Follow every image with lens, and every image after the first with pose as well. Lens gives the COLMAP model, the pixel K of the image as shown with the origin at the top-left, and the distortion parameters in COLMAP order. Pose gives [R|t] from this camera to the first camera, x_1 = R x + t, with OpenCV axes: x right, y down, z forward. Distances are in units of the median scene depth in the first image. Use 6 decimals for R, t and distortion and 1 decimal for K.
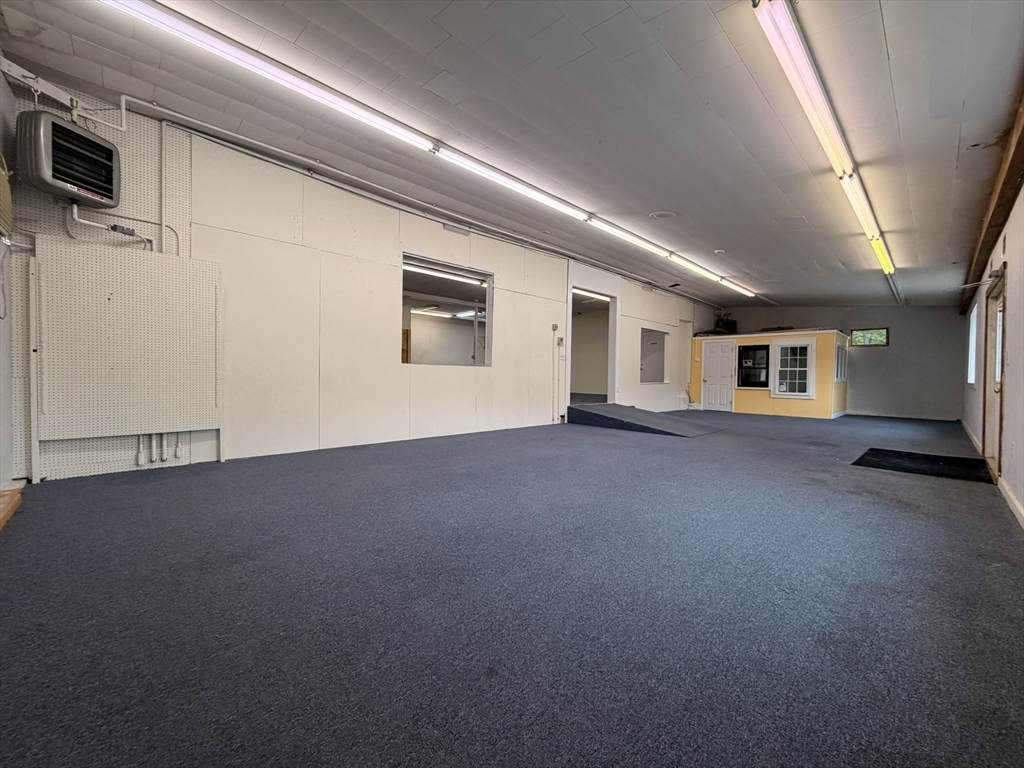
lens RADIAL K [[407.1, 0, 507.0], [0, 407.1, 381.7], [0, 0, 1]] dist [0.000179, 0.000178]
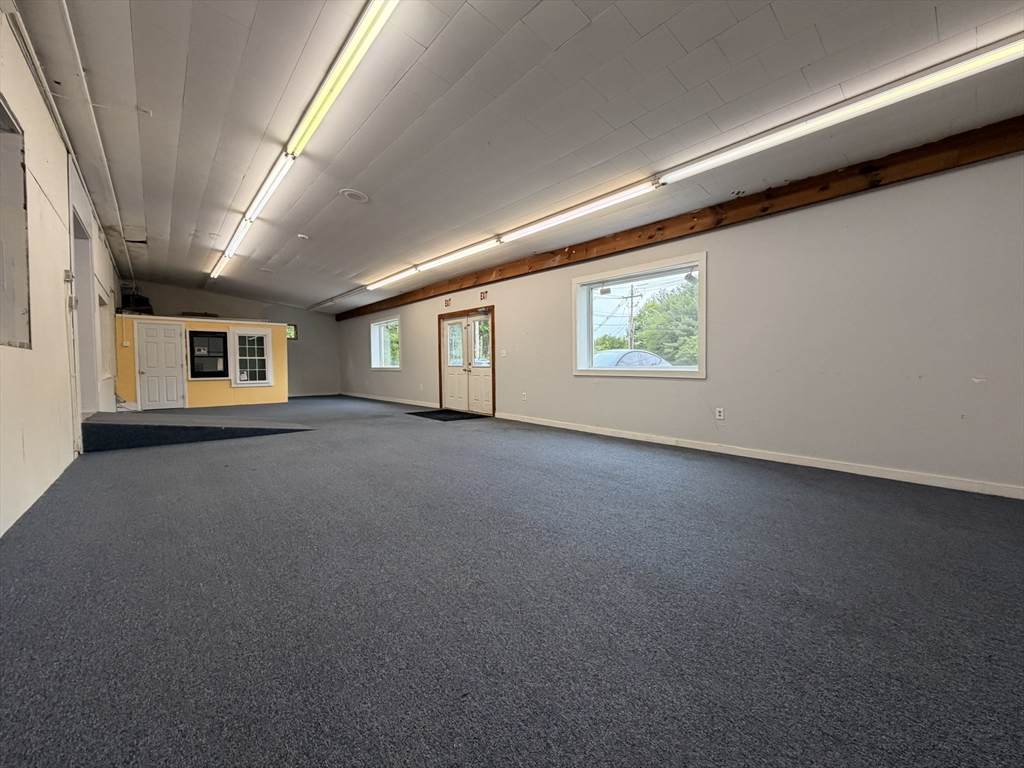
lens RADIAL K [[407.1, 0, 507.0], [0, 407.1, 381.7], [0, 0, 1]] dist [0.000179, 0.000178]
pose [[0.047352, -0.052557, 0.997495, -0.280289], [0.025376, 0.998356, 0.051398, -0.007411], [-0.998556, 0.022878, 0.048607, 0.297483]]
